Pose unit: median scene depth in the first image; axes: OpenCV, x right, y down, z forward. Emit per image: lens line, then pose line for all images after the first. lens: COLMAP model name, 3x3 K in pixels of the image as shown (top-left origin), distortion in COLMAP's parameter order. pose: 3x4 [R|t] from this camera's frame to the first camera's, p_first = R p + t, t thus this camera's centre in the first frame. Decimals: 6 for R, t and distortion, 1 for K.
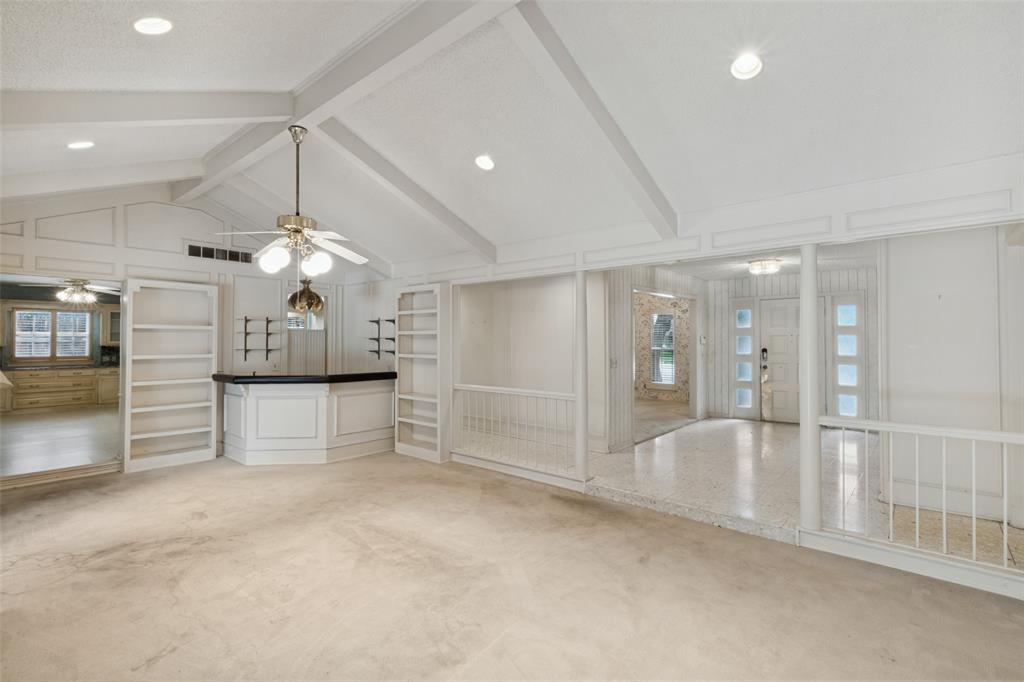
lens RADIAL K [[472.4, 0, 509.3], [0, 472.4, 335.6], [0, 0, 1]] dist [0.002345, 0.000547]
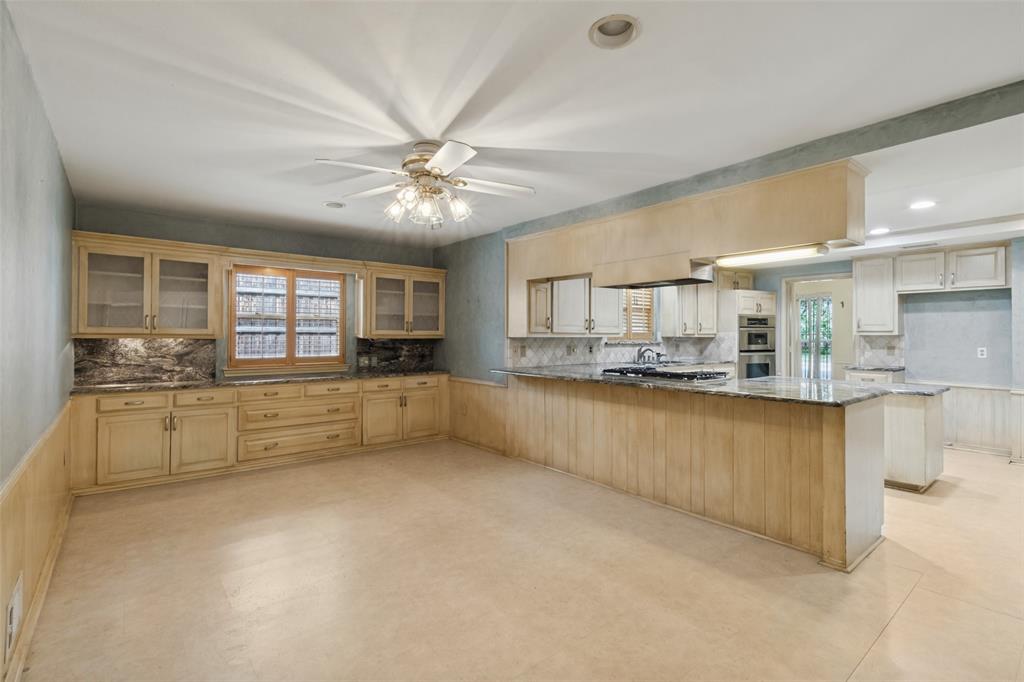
lens RADIAL K [[472.4, 0, 515.0], [0, 472.4, 335.5], [0, 0, 1]] dist [0.002345, 0.000547]
pose [[0.979541, -0.001375, -0.201242, -1.085592], [0.002876, 0.999970, 0.007167, 0.027888], [0.201226, -0.007599, 0.979515, 0.935495]]
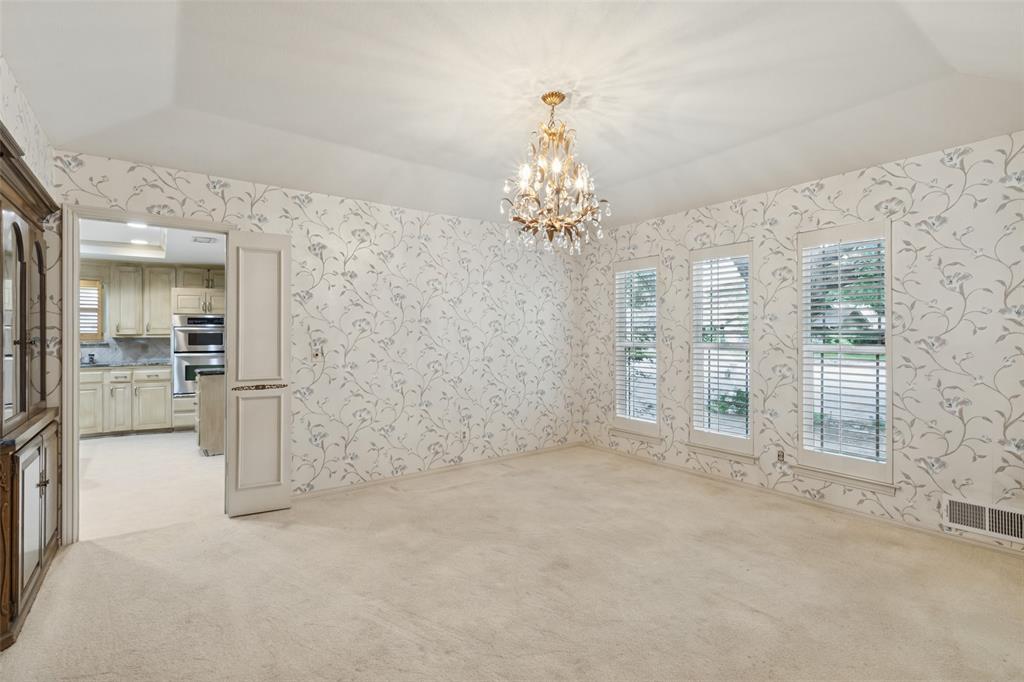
lens RADIAL K [[472.4, 0, 507.0], [0, 472.4, 333.7], [0, 0, 1]] dist [0.002345, 0.000547]
pose [[0.970469, -0.003784, -0.241195, 0.364473], [0.005125, 0.999975, 0.004929, 0.031279], [0.241171, -0.006020, 0.970464, 1.335663]]
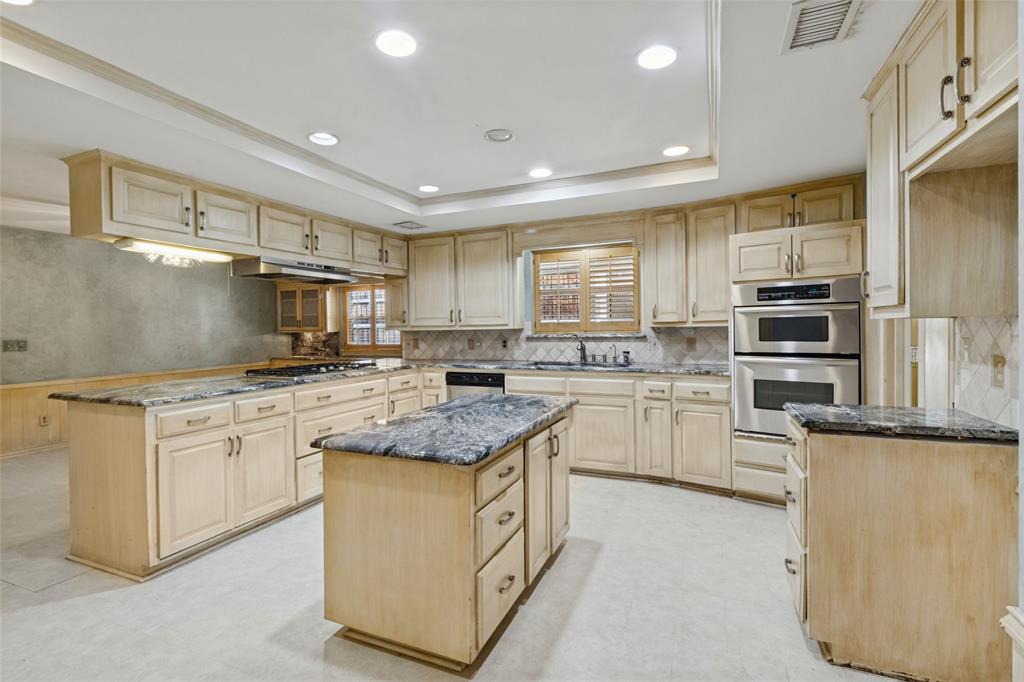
lens RADIAL K [[472.4, 0, 507.6], [0, 472.4, 335.7], [0, 0, 1]] dist [0.002345, 0.000547]
pose [[0.279166, 0.009722, -0.960194, -0.208855], [0.023694, 0.999575, 0.017009, 0.037173], [0.959951, -0.027499, 0.278817, 1.816709]]
